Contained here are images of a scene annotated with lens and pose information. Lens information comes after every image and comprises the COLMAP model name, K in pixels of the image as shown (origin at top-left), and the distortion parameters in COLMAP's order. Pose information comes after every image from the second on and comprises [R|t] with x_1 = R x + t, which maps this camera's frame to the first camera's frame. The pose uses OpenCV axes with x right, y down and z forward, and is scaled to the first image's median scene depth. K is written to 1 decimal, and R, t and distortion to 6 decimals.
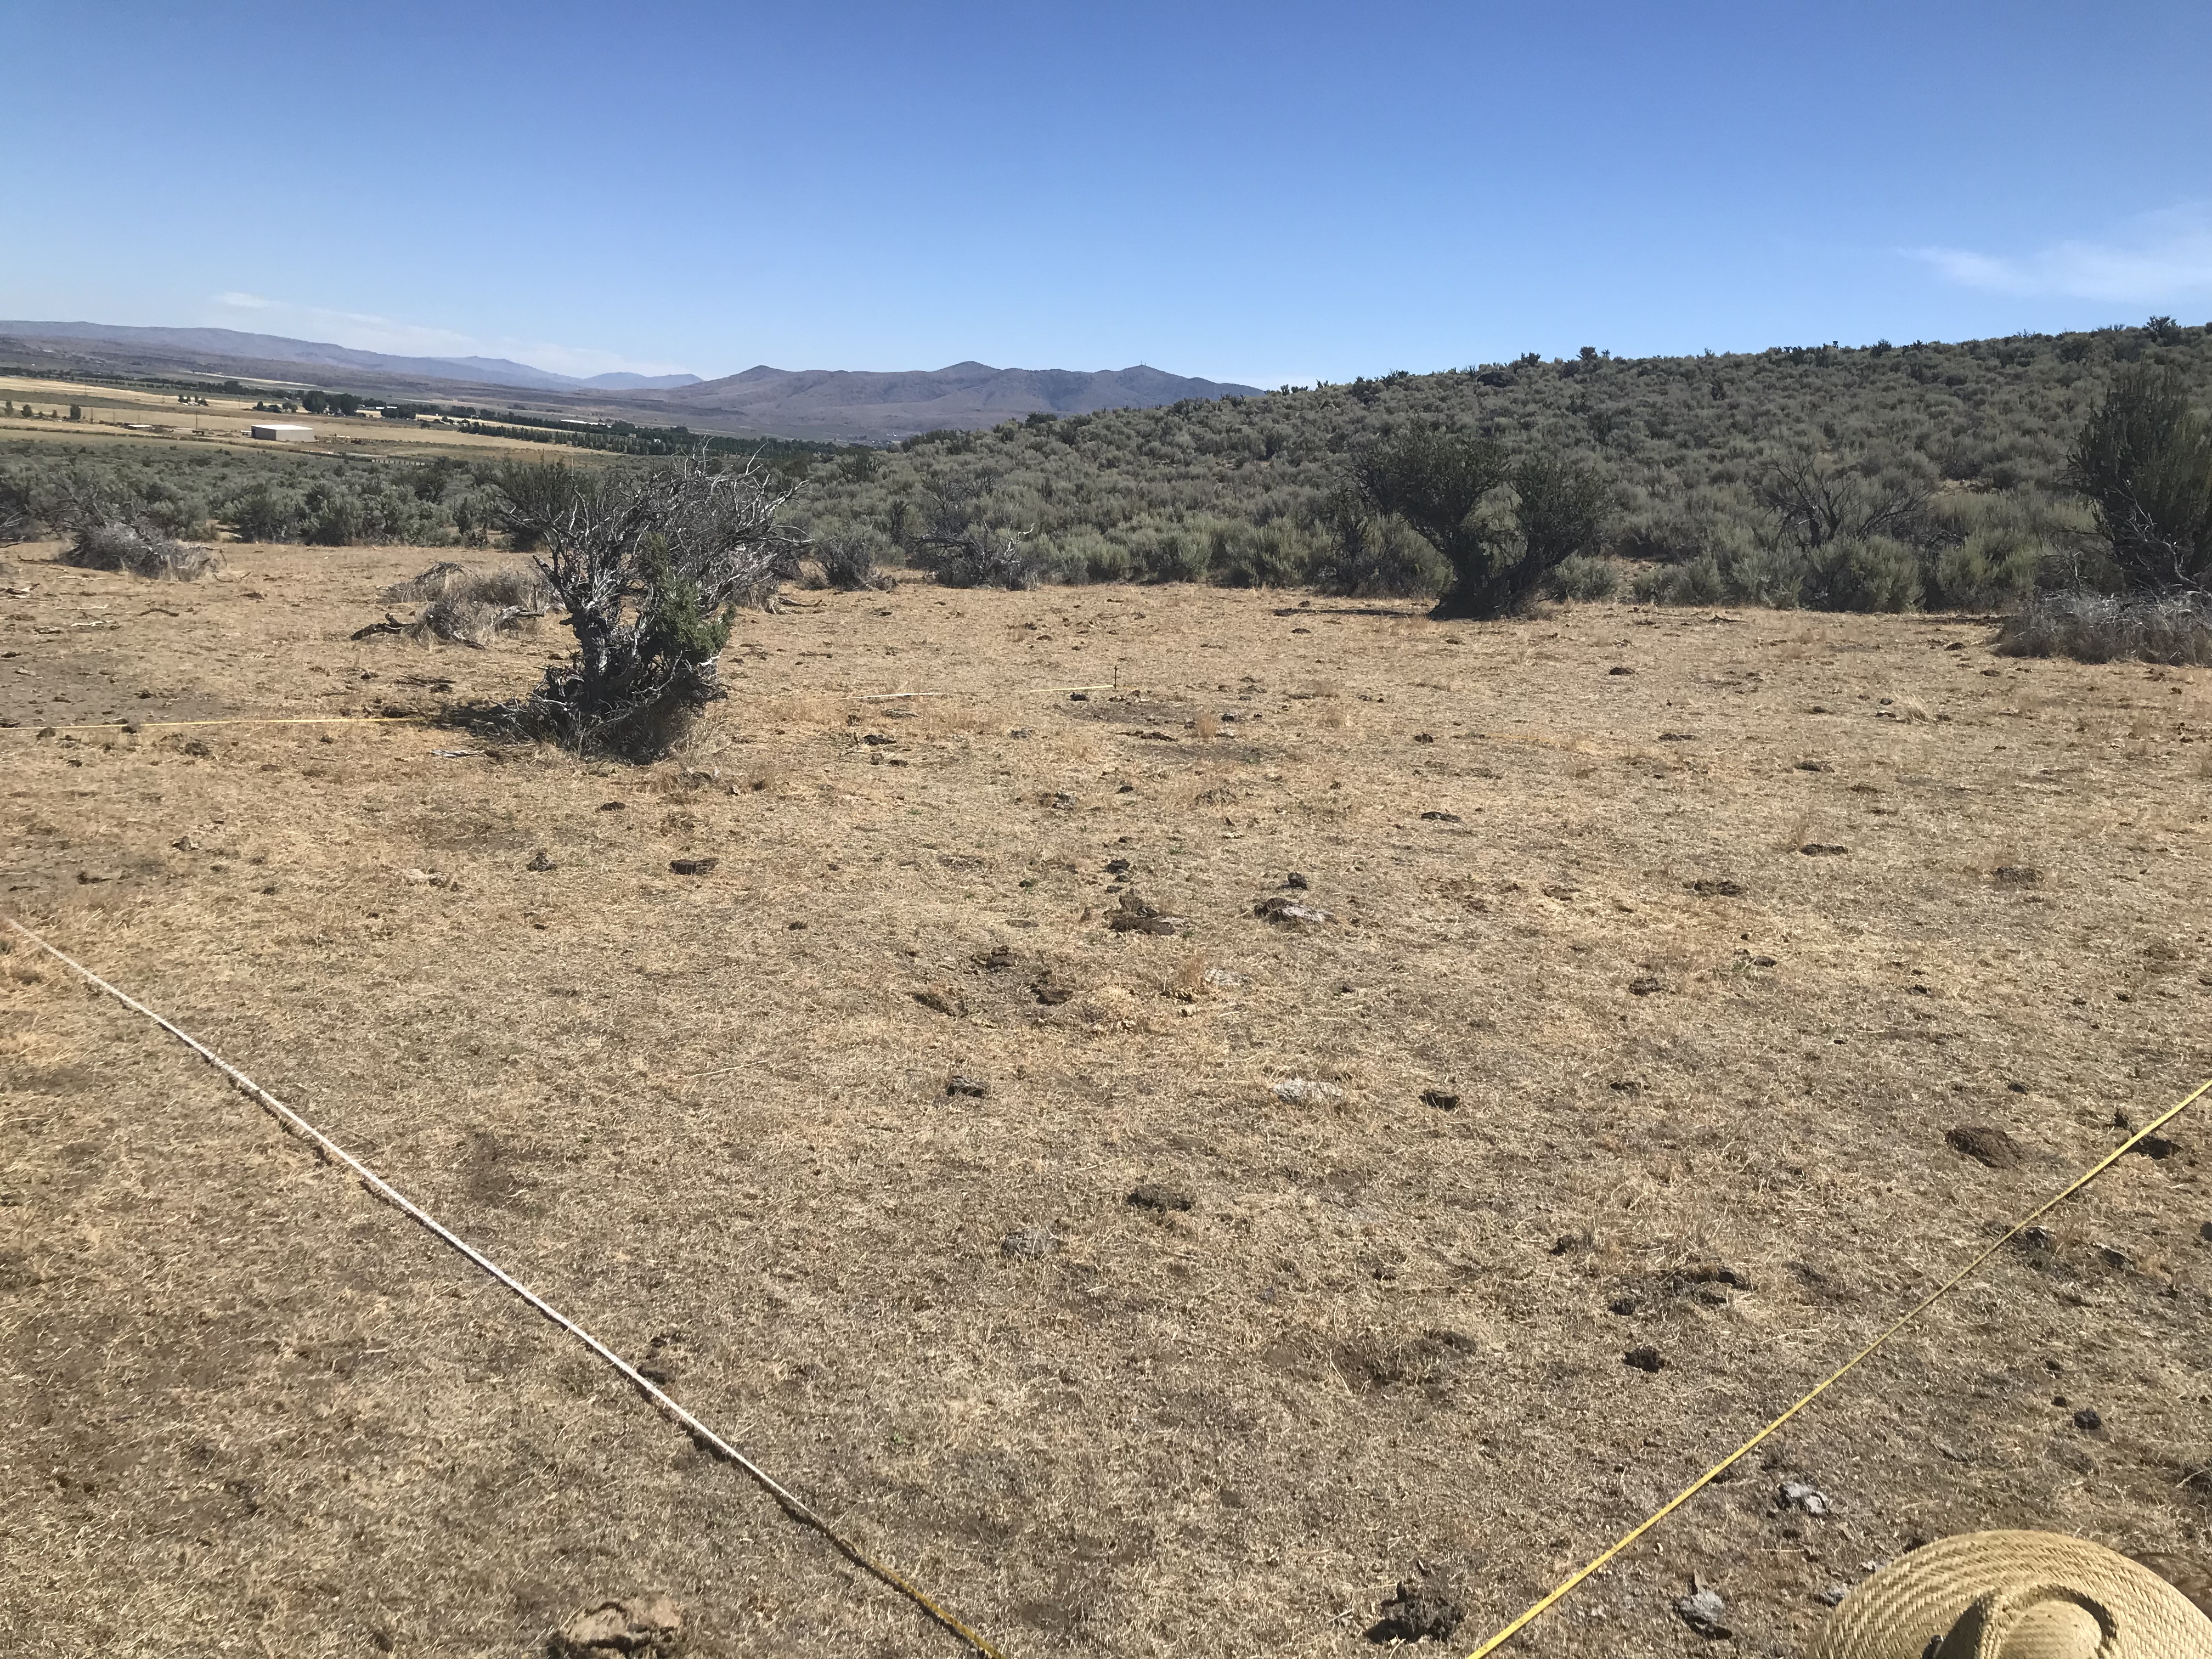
lens RADIAL K [[1785.7, 0, 1106.0], [0, 1785.7, 829.5], [0, 0, 1]] dist [-0.004757, -0.010454]
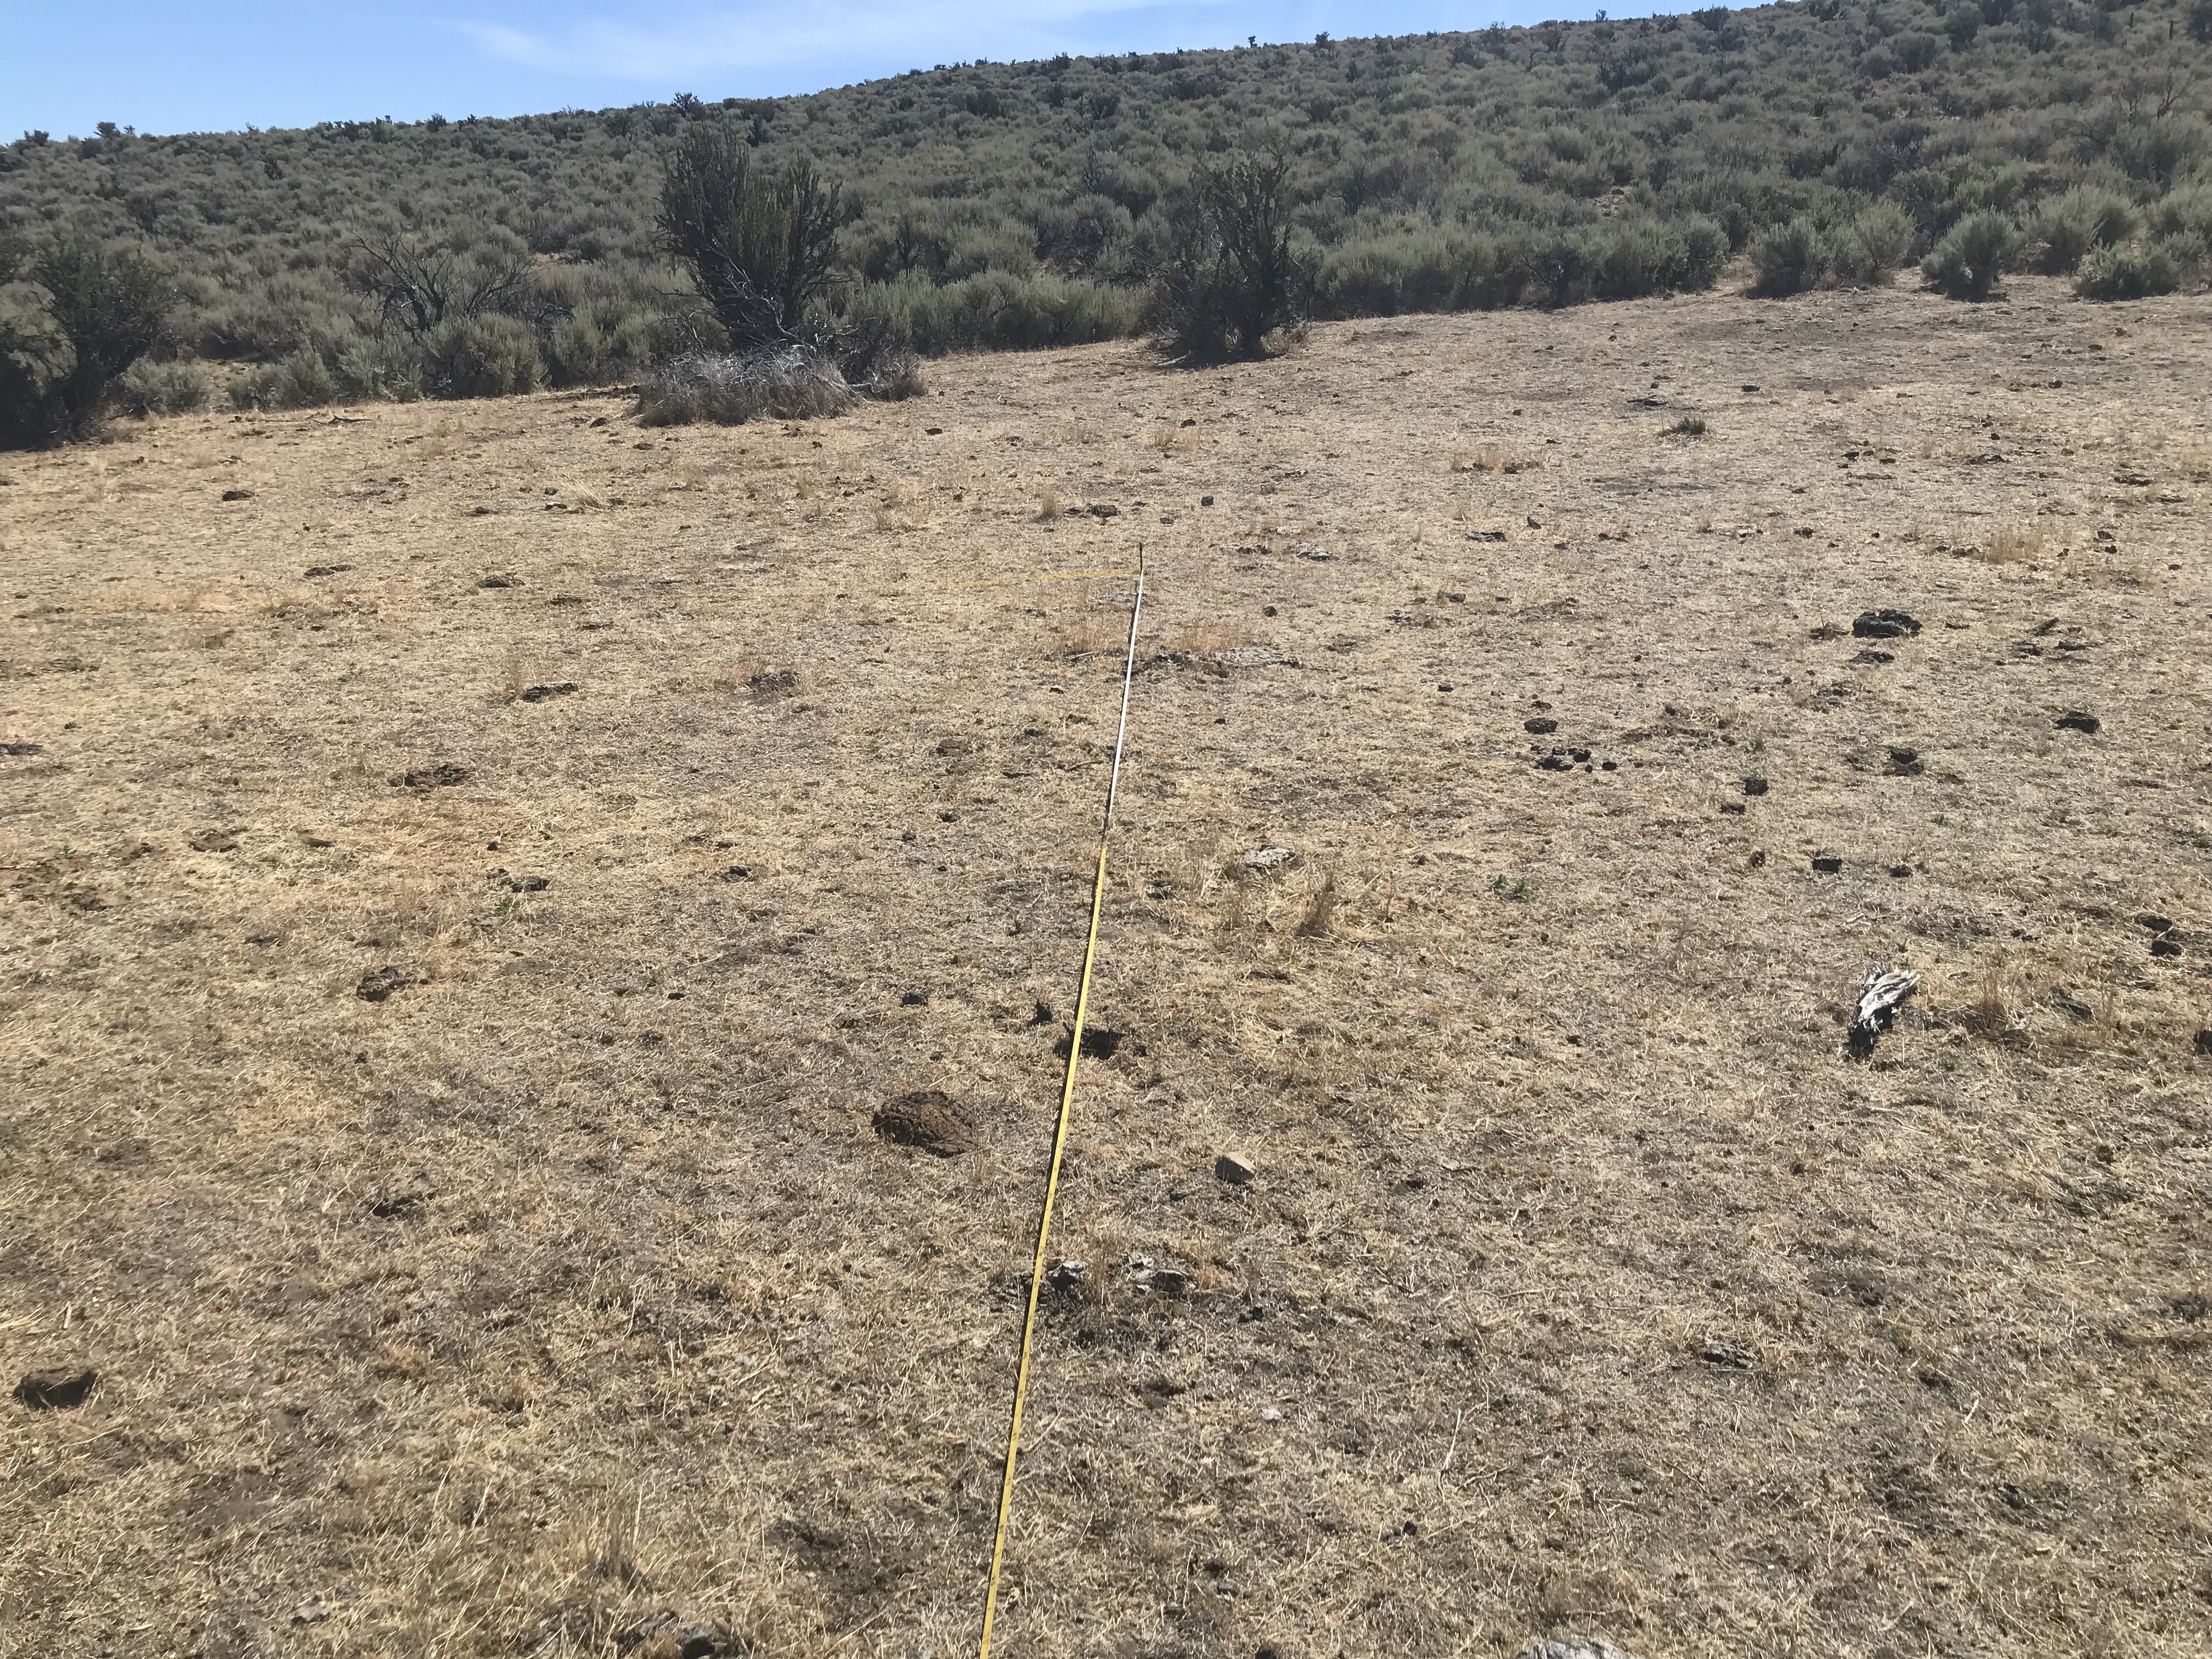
lens RADIAL K [[1800.5, 0, 1118.2], [0, 1800.5, 780.0], [0, 0, 1]] dist [0.011847, 0.010045]
pose [[0.739373, -0.232534, 0.631867, 0.035743], [0.178546, 0.972585, 0.148998, -0.014212], [-0.649191, 0.002652, 0.760621, 0.113133]]
